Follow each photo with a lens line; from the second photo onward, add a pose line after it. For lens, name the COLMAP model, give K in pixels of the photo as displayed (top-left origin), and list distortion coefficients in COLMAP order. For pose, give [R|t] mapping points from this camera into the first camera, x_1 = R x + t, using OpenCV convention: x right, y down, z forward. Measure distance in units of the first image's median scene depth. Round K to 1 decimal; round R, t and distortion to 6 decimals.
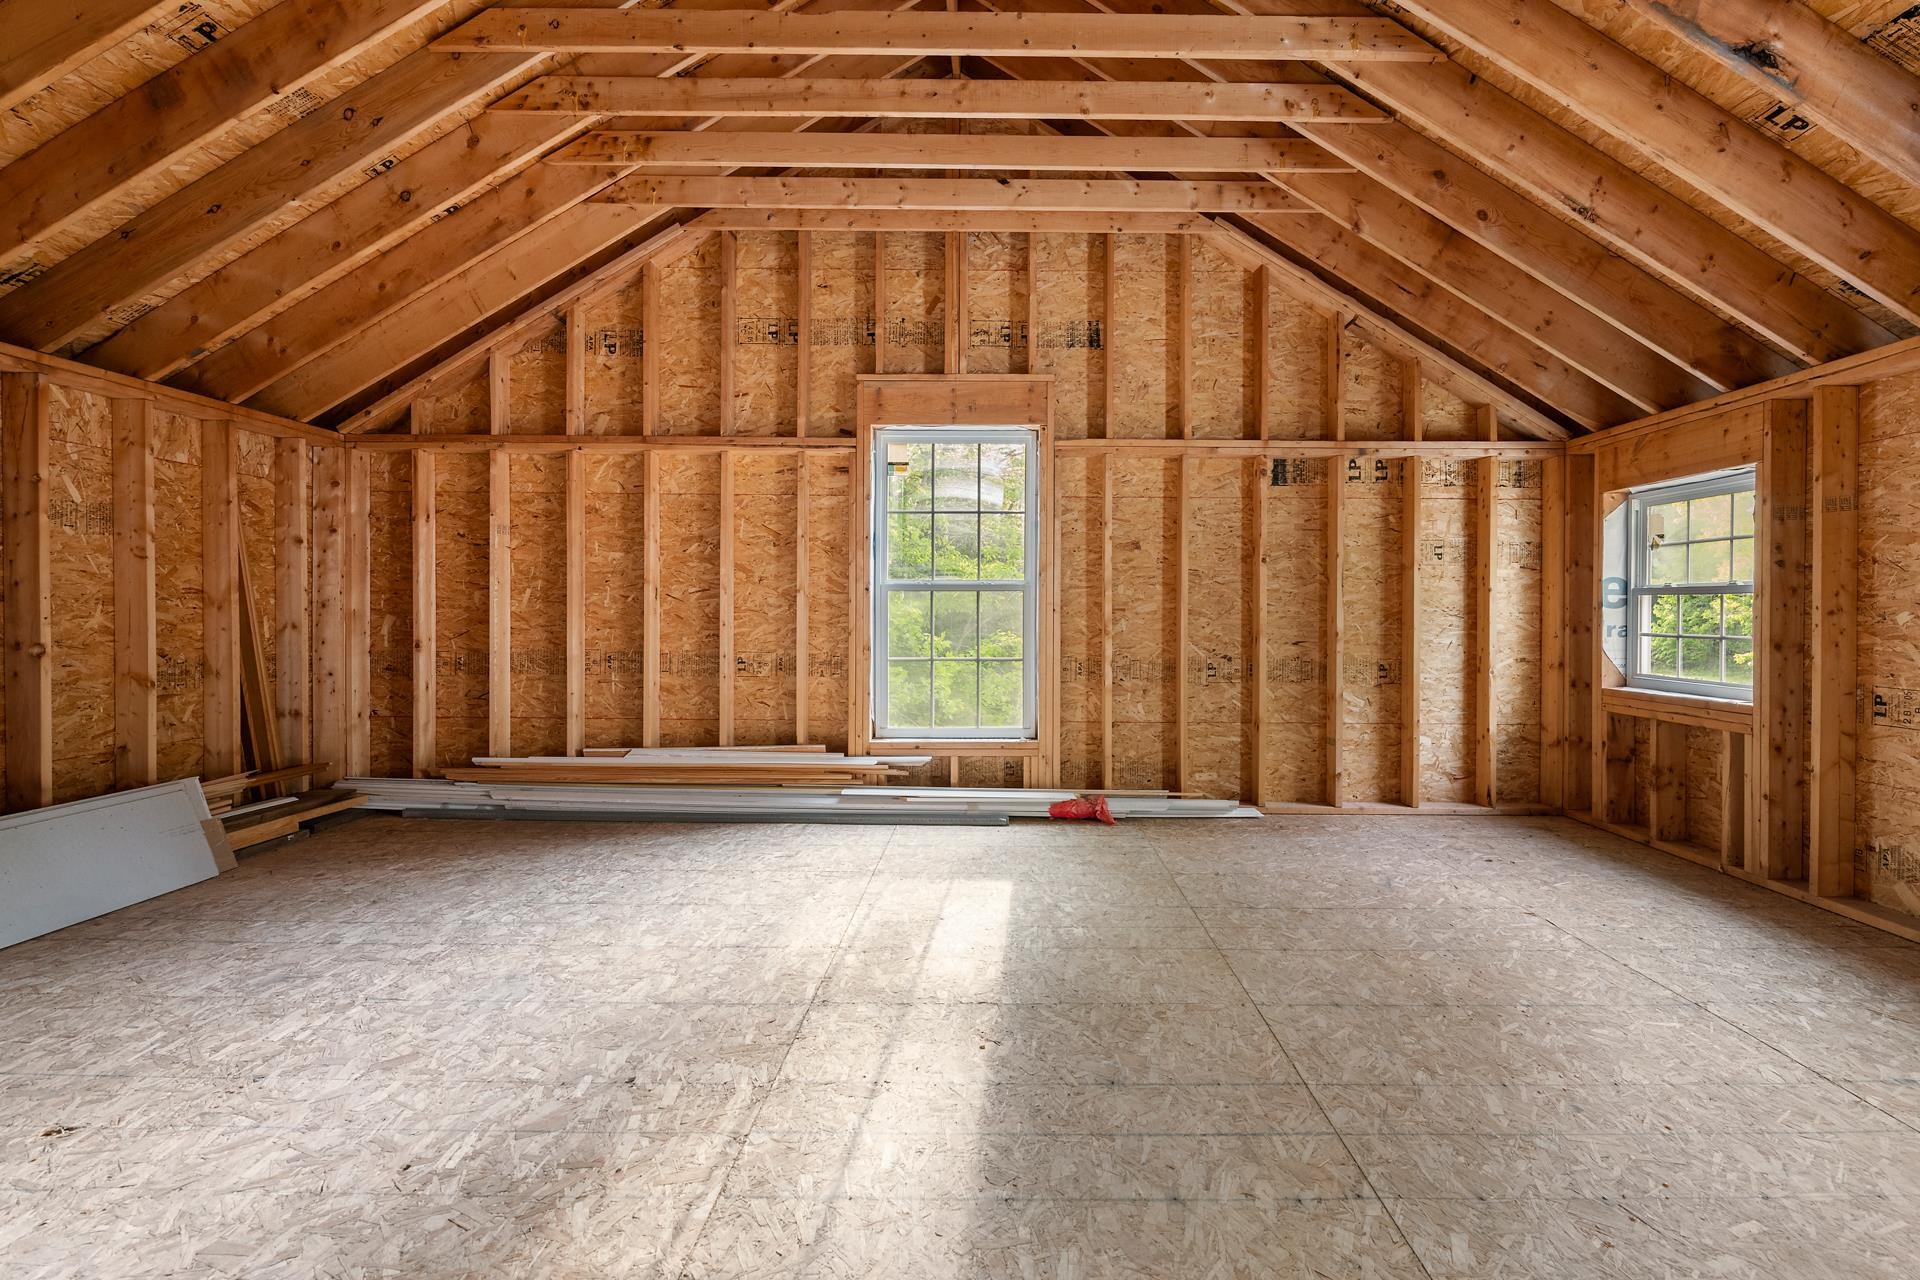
lens RADIAL K [[847.4, 0, 1000.7], [0, 847.4, 619.2], [0, 0, 1]] dist [-0.001183, -0.003604]
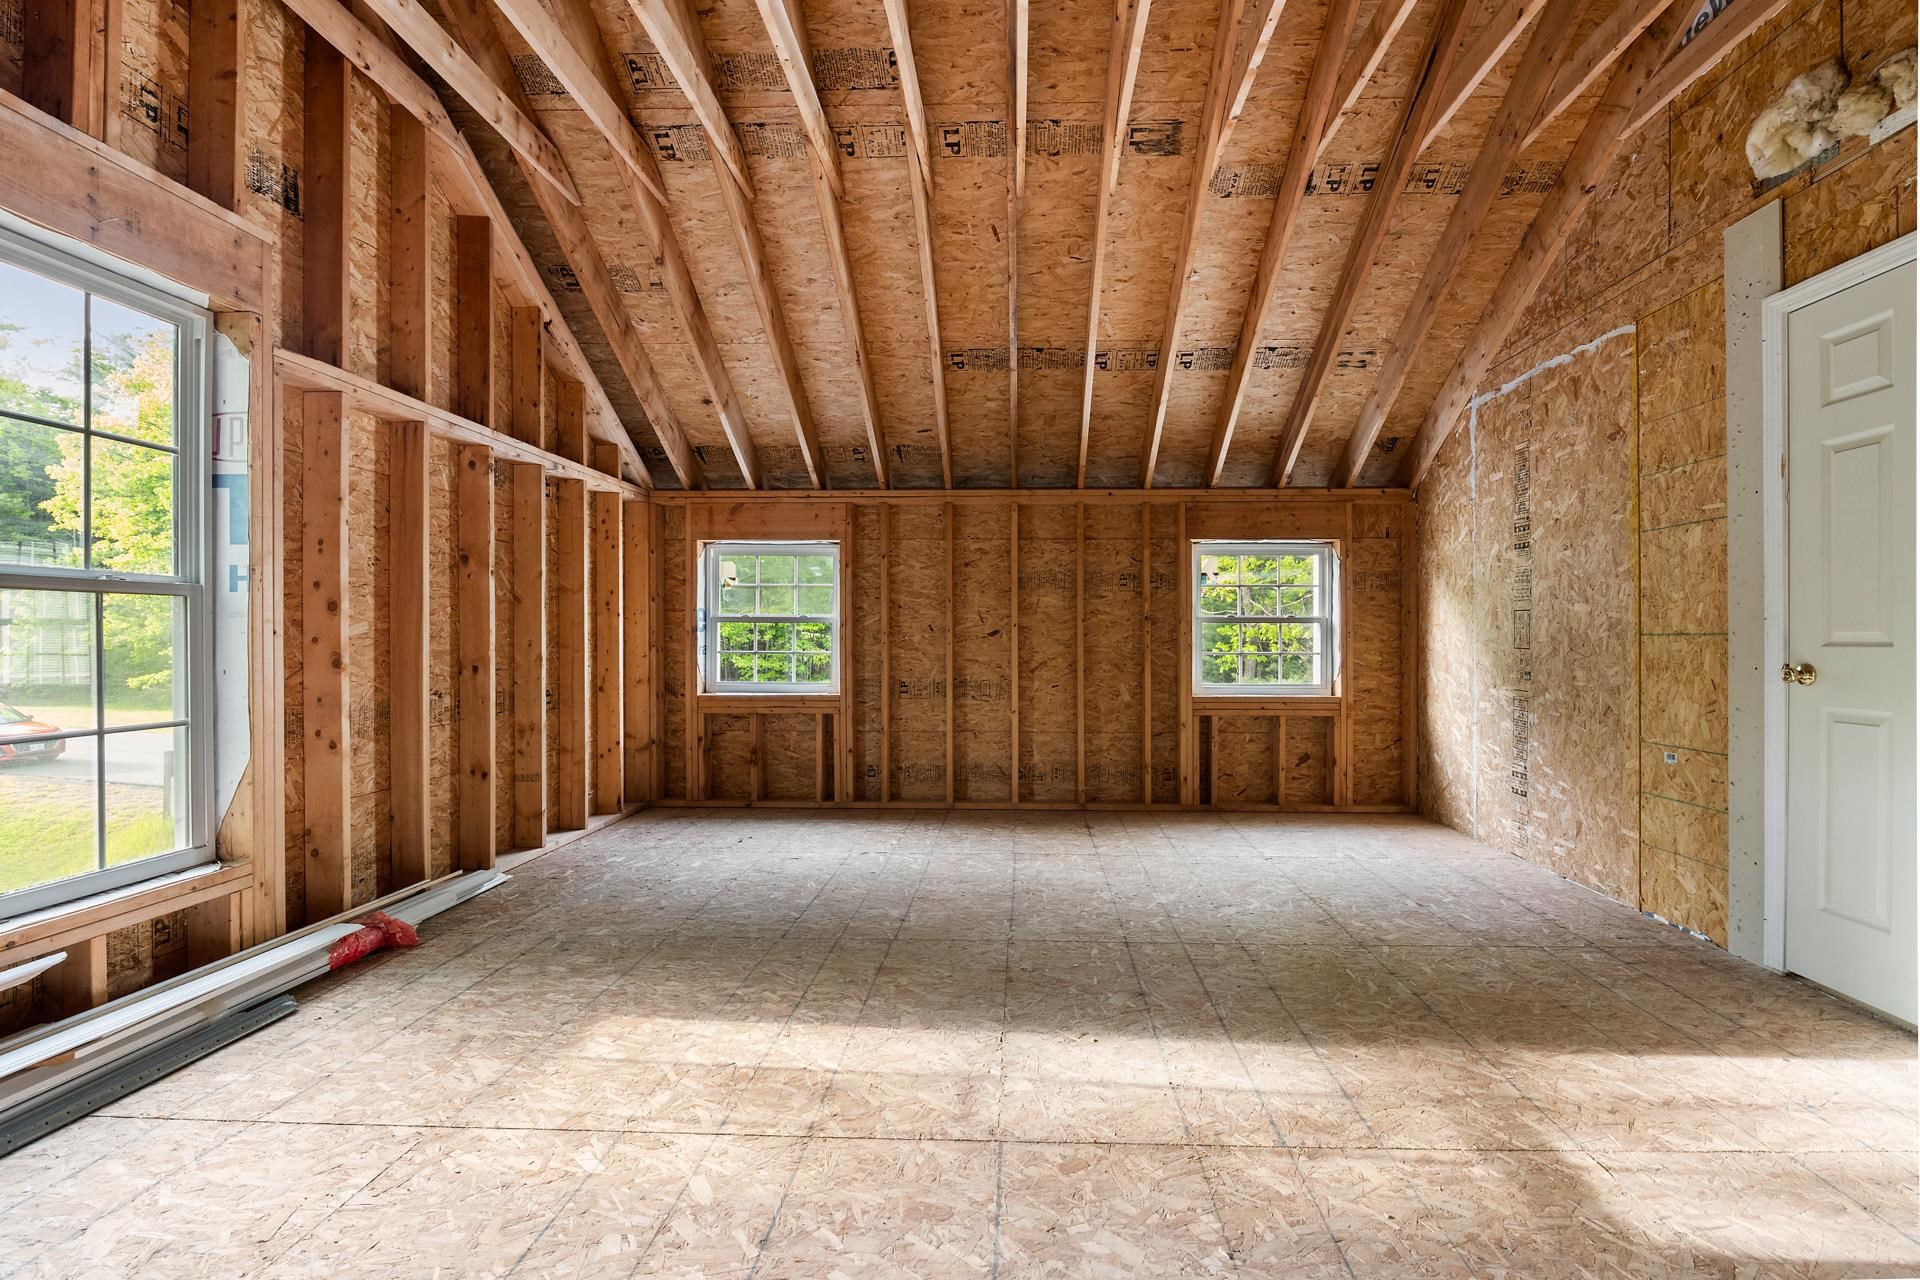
lens RADIAL K [[847.4, 0, 964.3], [0, 847.4, 639.2], [0, 0, 1]] dist [-0.001183, -0.003604]
pose [[0.084397, -0.005835, 0.996415, -0.514095], [0.005891, 0.999968, 0.005356, -0.006293], [-0.996415, 0.005418, 0.084429, 0.498658]]
